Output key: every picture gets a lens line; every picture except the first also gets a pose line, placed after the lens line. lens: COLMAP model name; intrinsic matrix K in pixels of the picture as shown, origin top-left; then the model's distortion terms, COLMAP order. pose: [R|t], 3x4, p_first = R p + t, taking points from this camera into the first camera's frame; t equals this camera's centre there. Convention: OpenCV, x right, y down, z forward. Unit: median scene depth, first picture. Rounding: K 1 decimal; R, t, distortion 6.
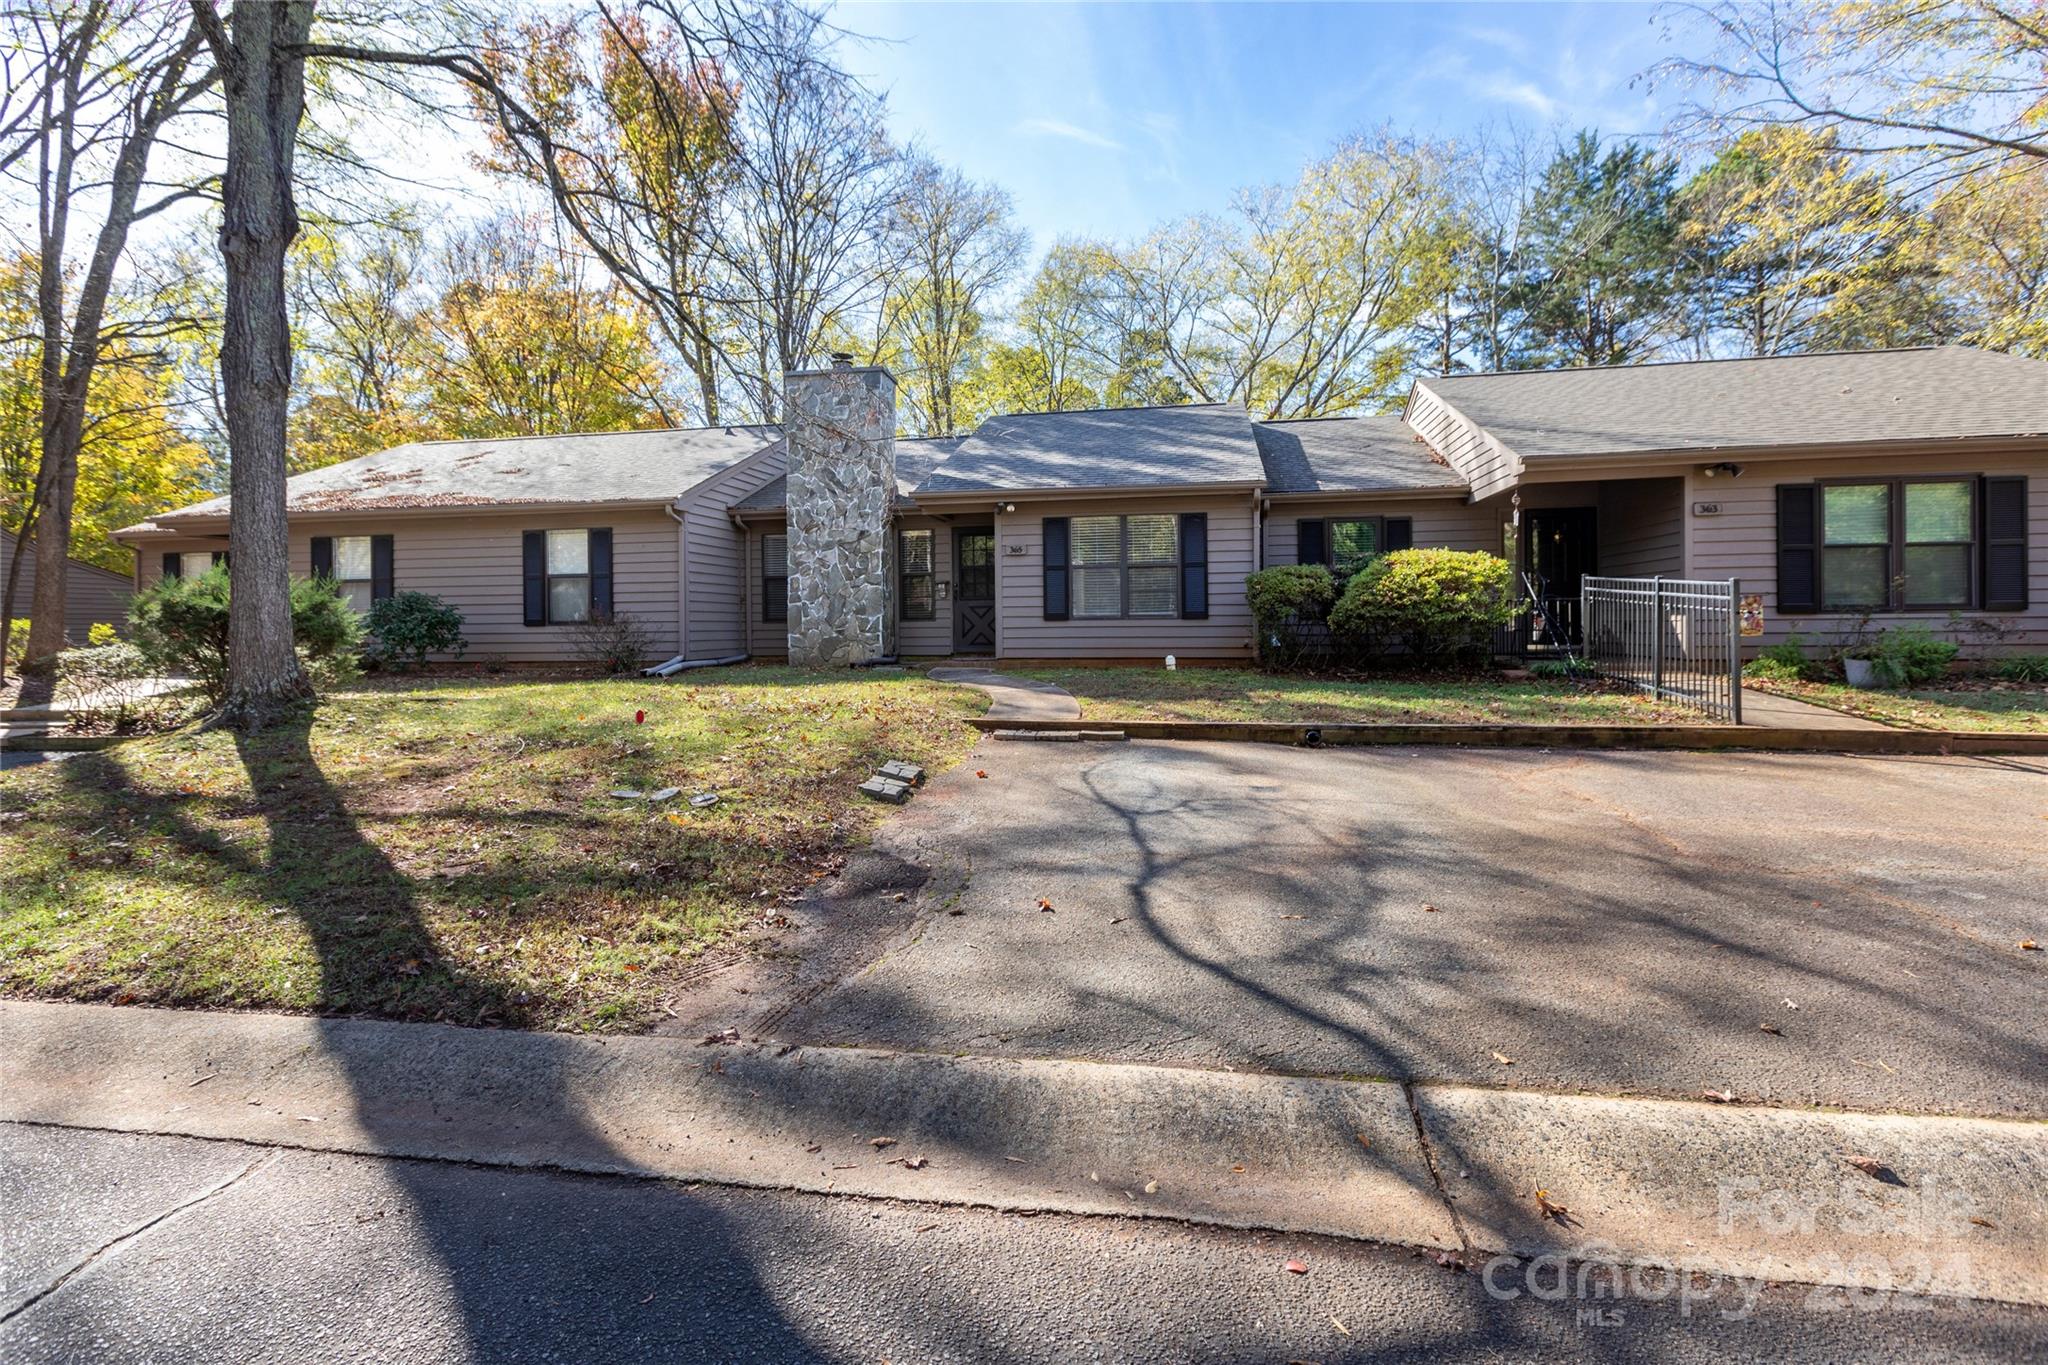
lens RADIAL K [[916.3, 0, 1047.9], [0, 916.3, 629.8], [0, 0, 1]] dist [-0.003148, -0.000618]
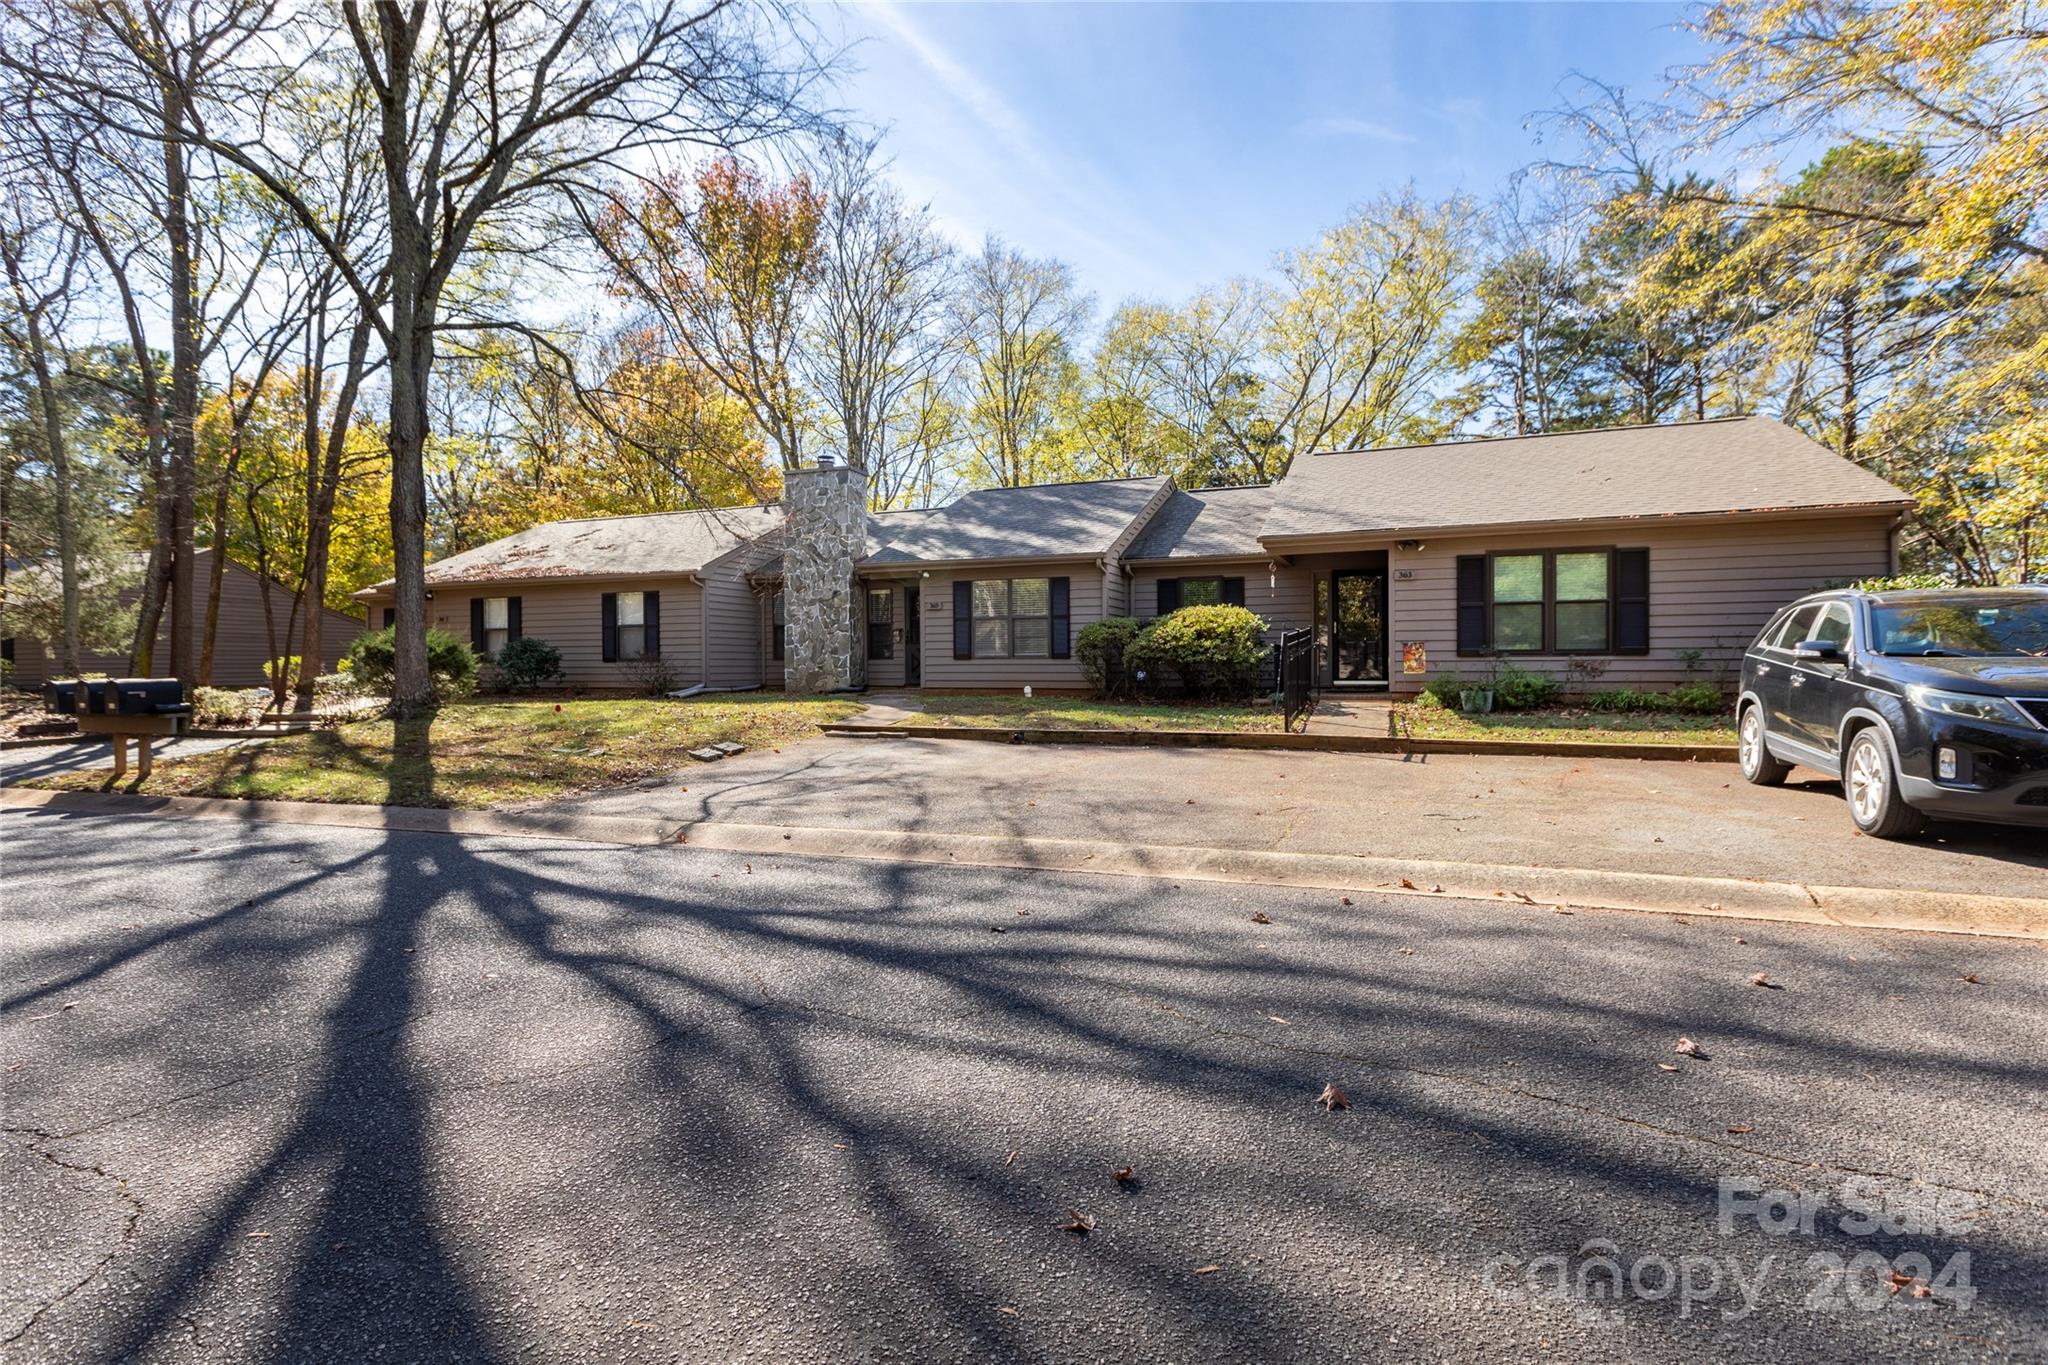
lens RADIAL K [[916.3, 0, 1022.9], [0, 916.3, 677.2], [0, 0, 1]] dist [-0.003148, -0.000618]
pose [[0.984576, 0.007303, -0.174804, 0.324159], [-0.005566, 0.999930, 0.010427, 0.001159], [0.174868, -0.009293, 0.984548, -0.280550]]
